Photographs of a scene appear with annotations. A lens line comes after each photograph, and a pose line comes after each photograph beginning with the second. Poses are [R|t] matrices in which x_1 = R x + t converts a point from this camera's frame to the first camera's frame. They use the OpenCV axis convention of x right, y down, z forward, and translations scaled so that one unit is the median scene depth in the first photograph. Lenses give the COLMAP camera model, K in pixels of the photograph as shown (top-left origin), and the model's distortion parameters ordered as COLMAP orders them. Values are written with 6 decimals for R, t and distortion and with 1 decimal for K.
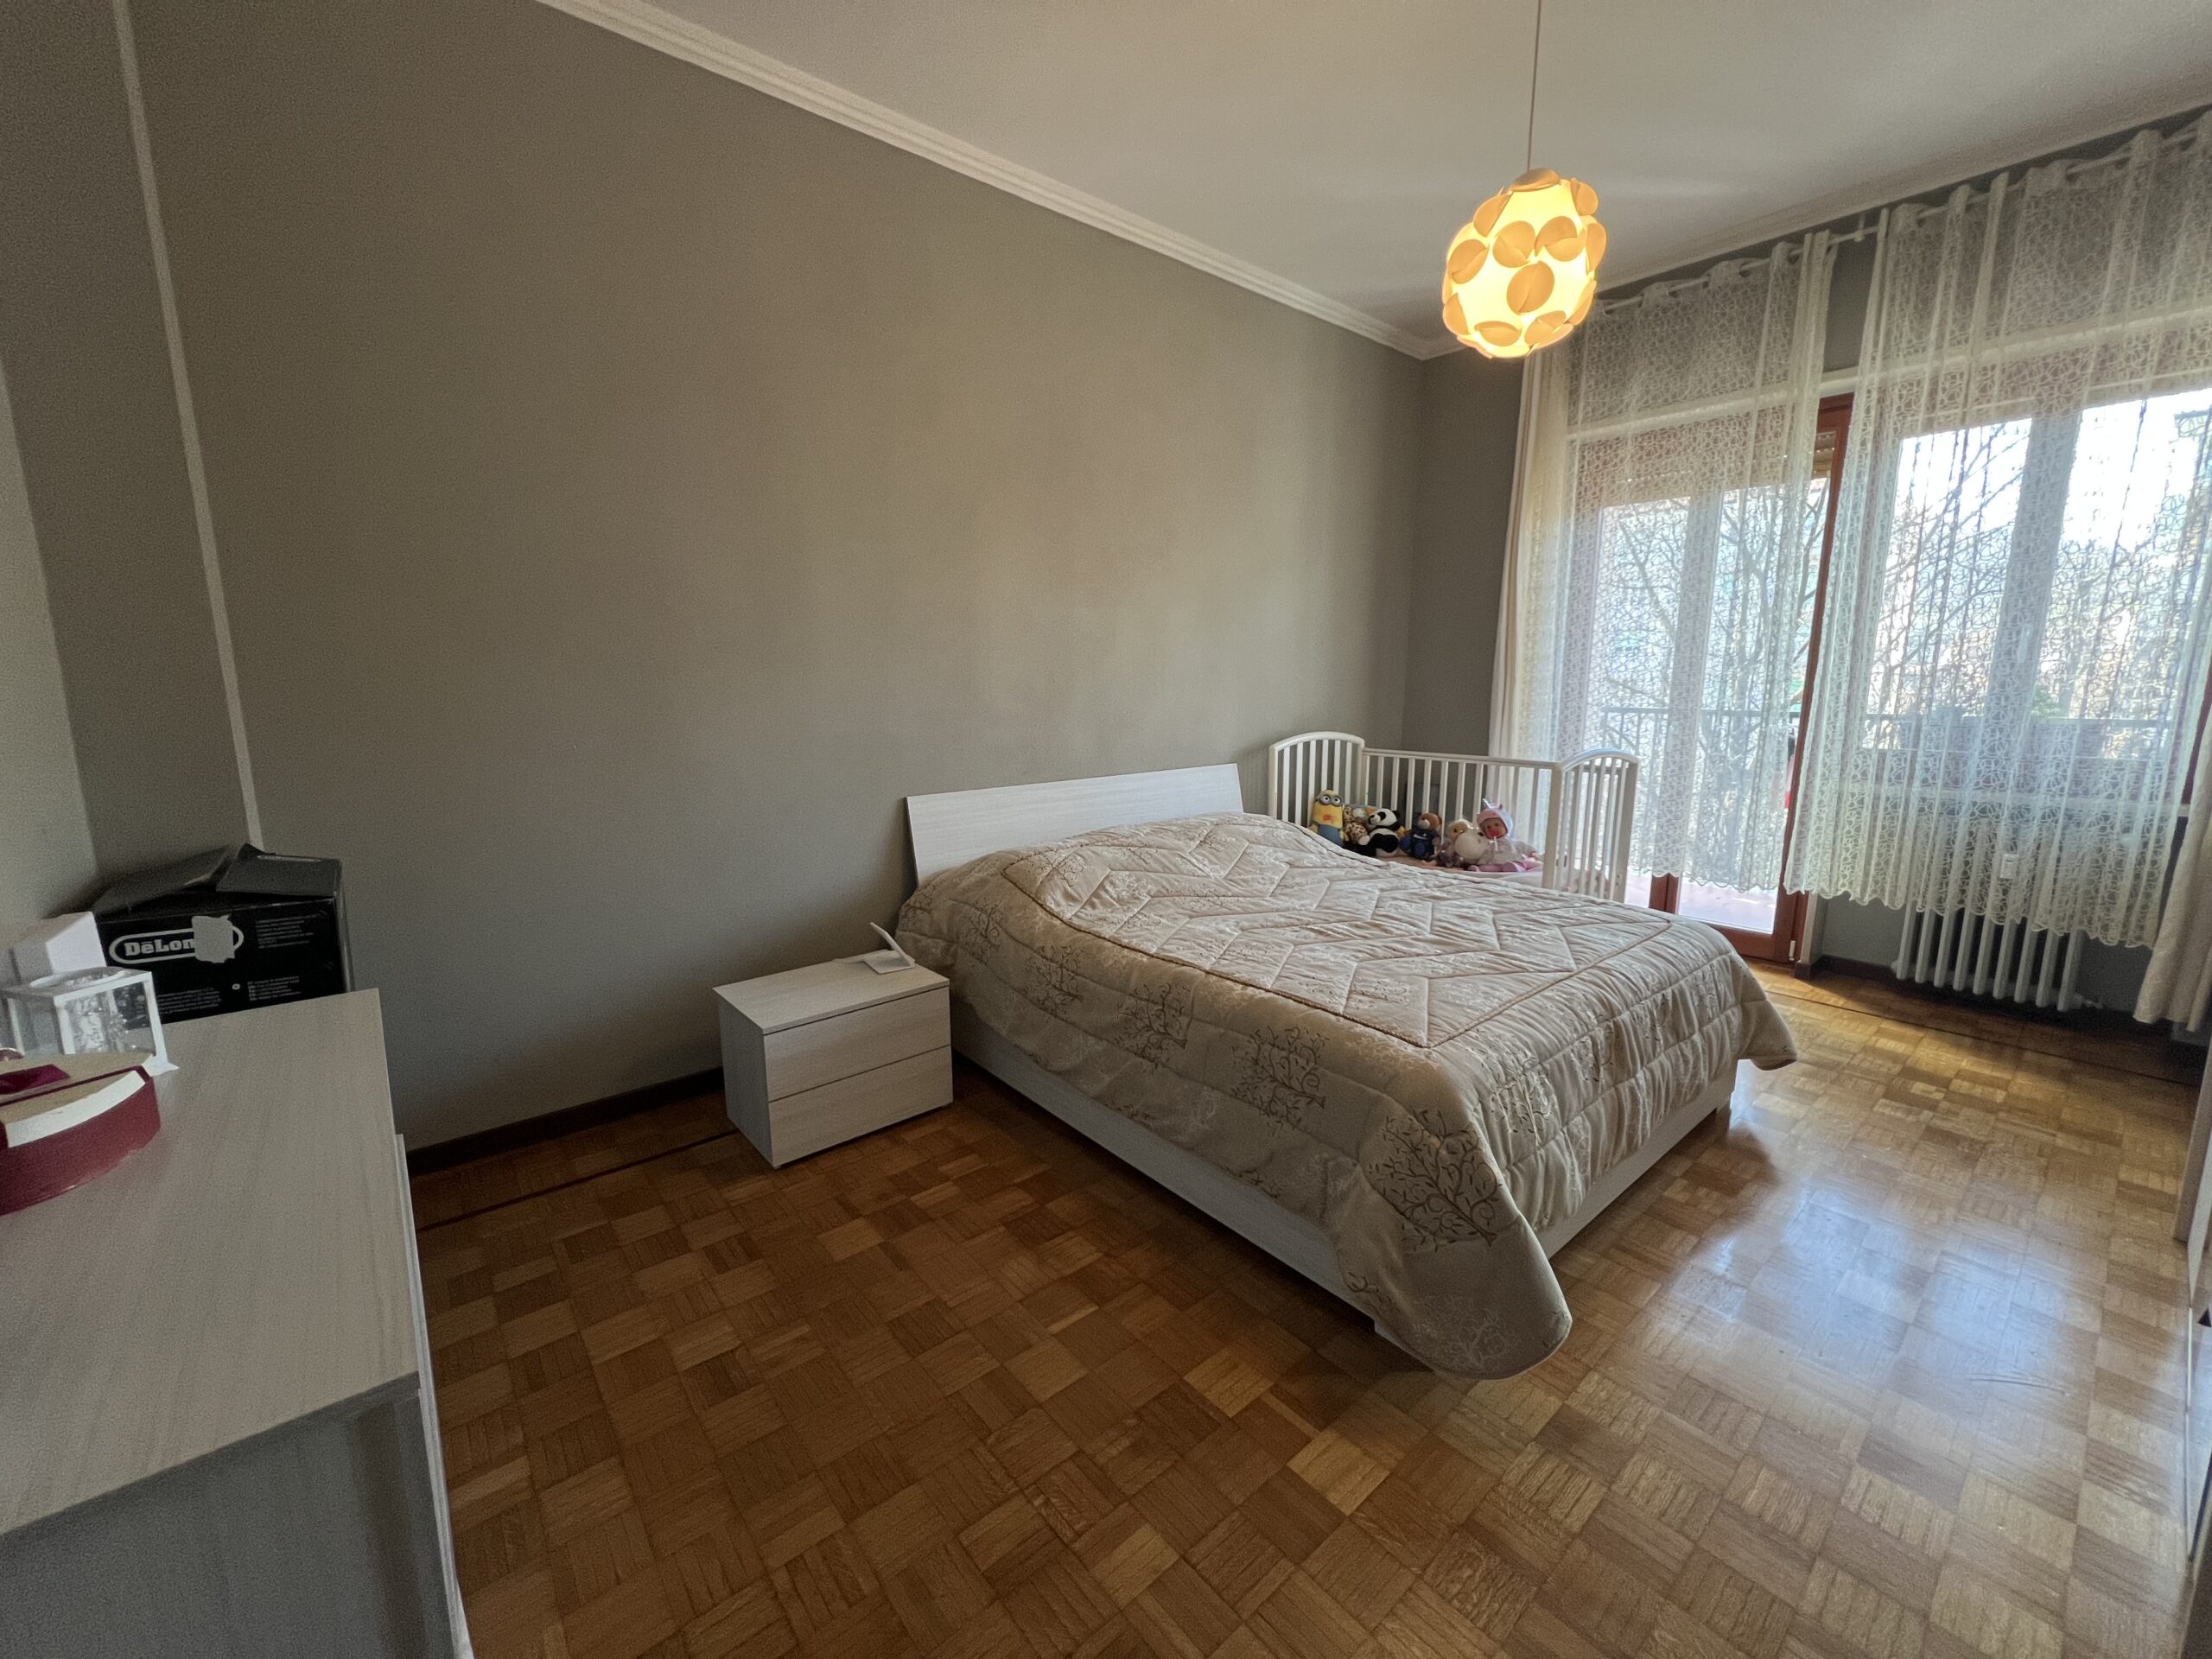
lens RADIAL K [[885.7, 0, 1098.9], [0, 885.7, 822.6], [0, 0, 1]] dist [0.000787, -0.000231]
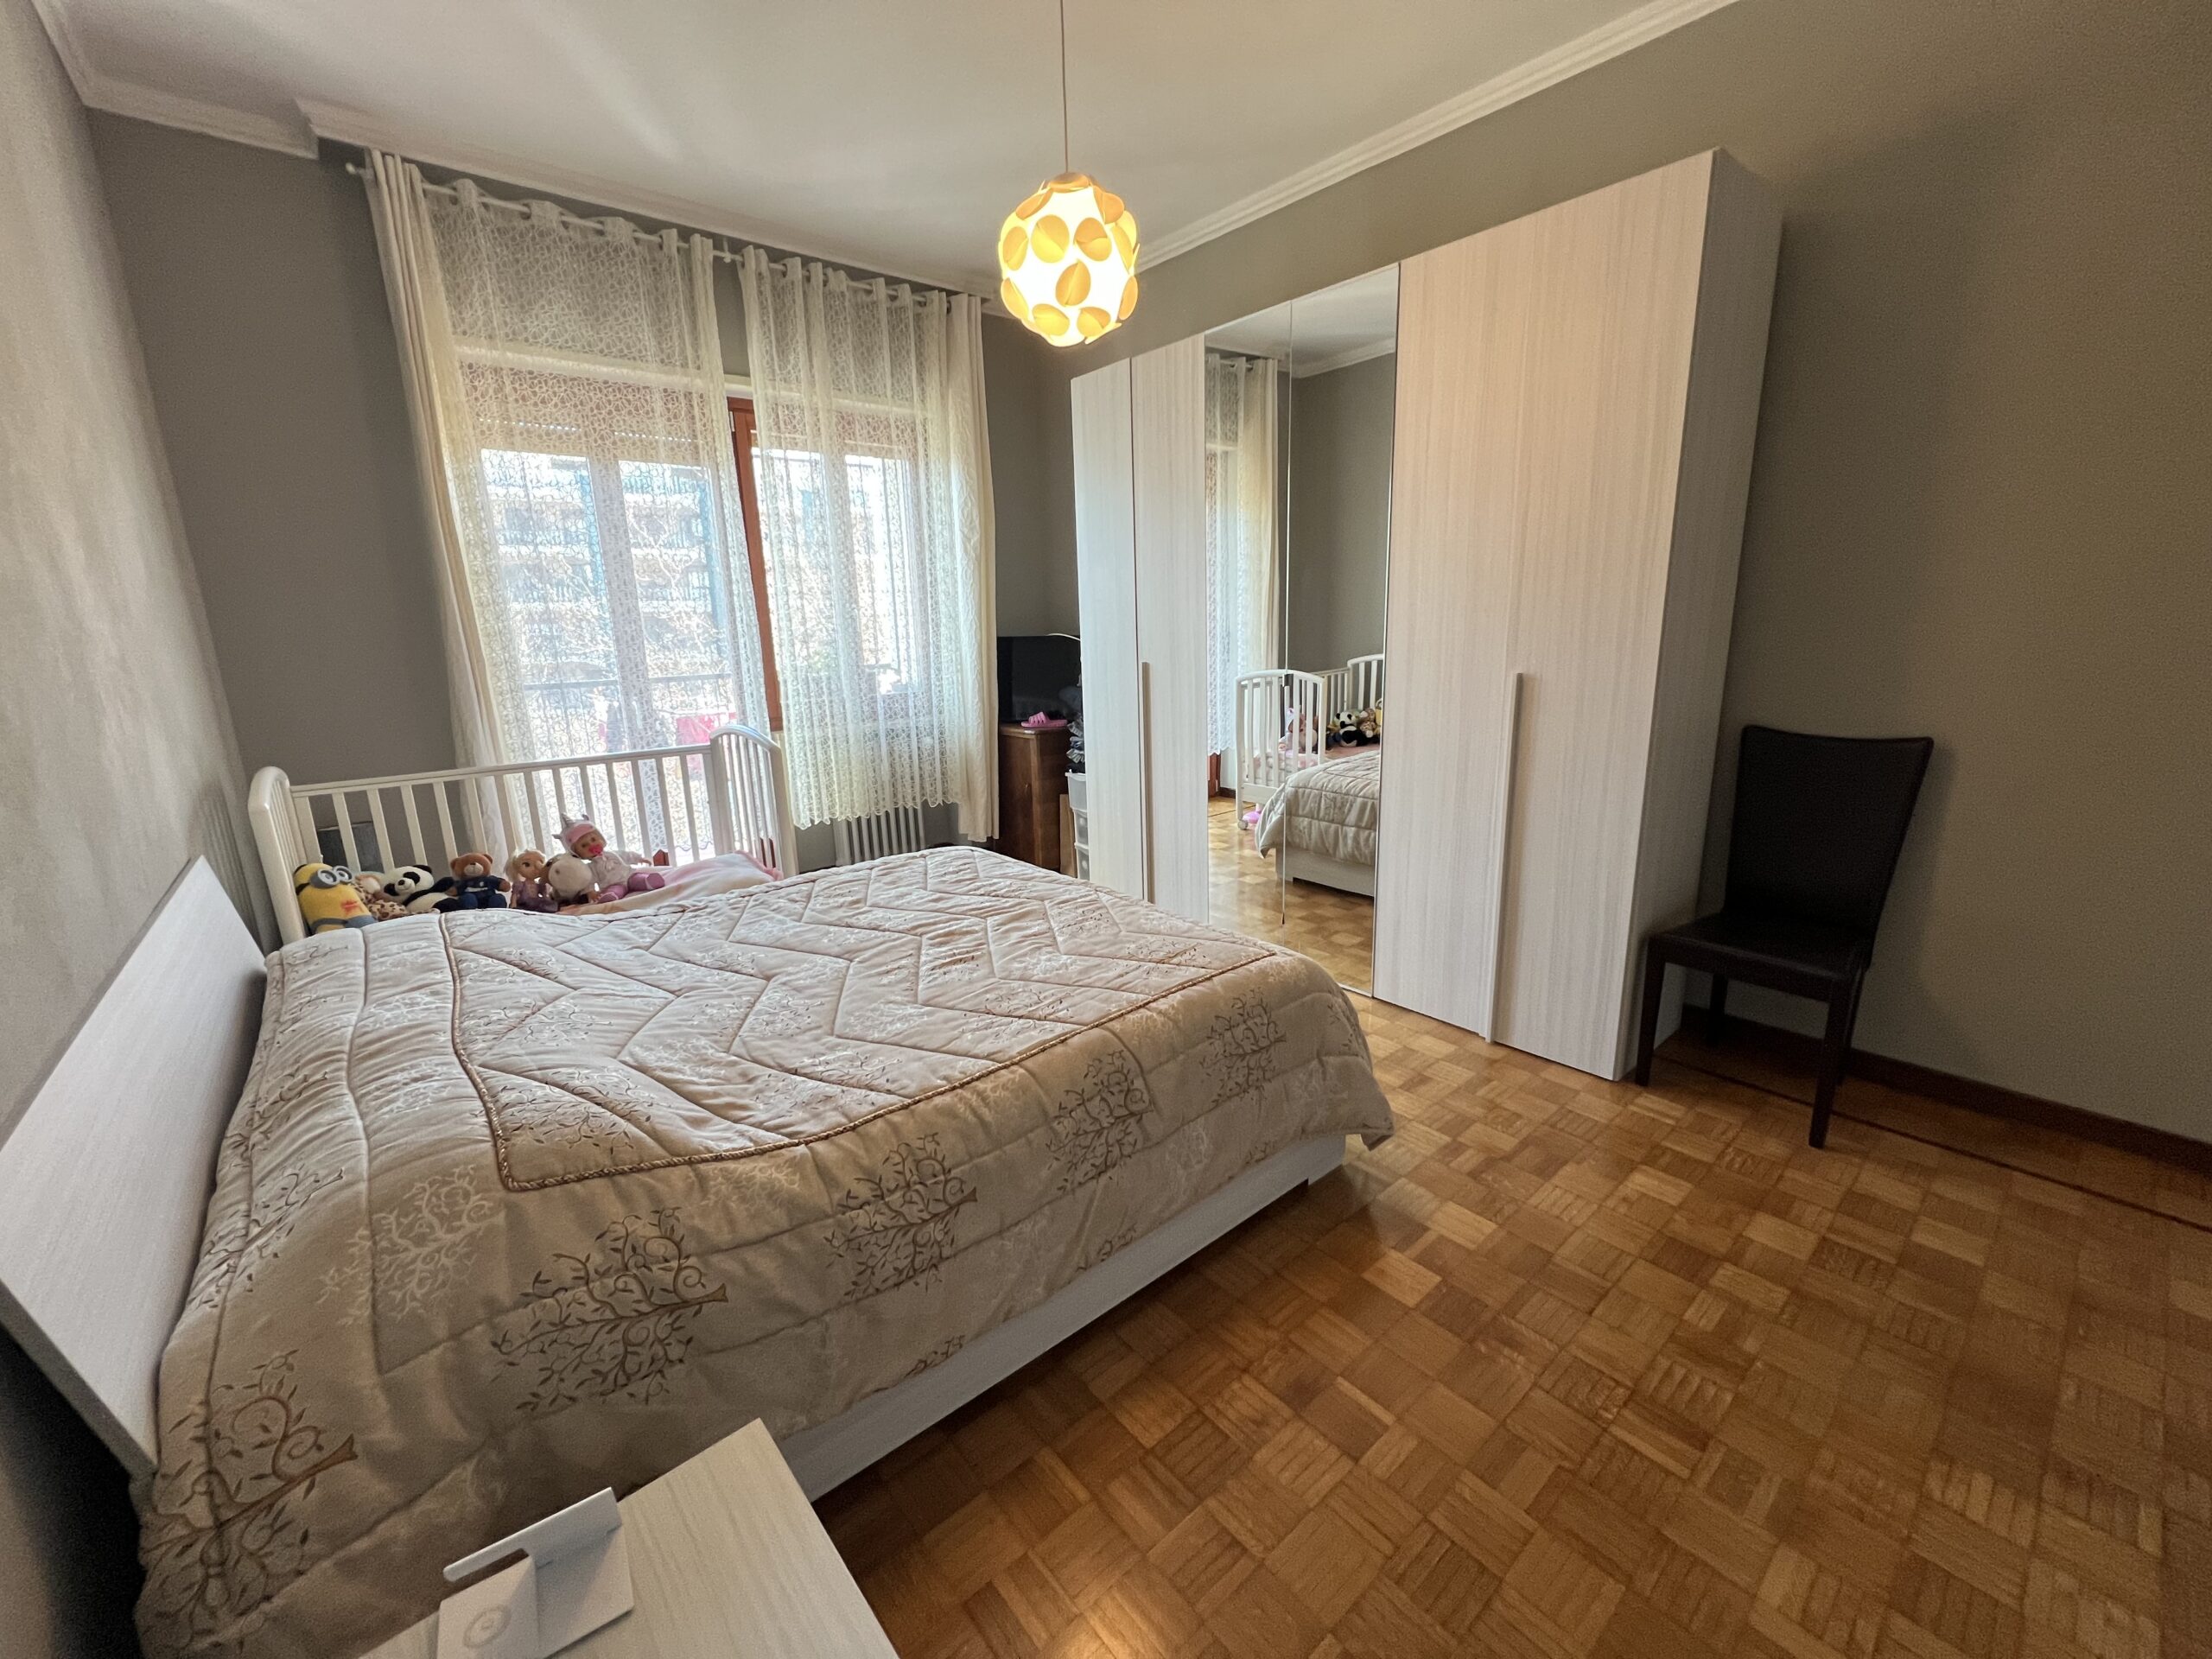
lens RADIAL K [[885.7, 0, 1099.8], [0, 885.7, 822.1], [0, 0, 1]] dist [0.000787, -0.000231]
pose [[-0.006261, -0.222044, 0.975016, -0.505162], [0.195259, 0.955996, 0.218966, -0.149539], [-0.980732, 0.191752, 0.037371, 0.758197]]
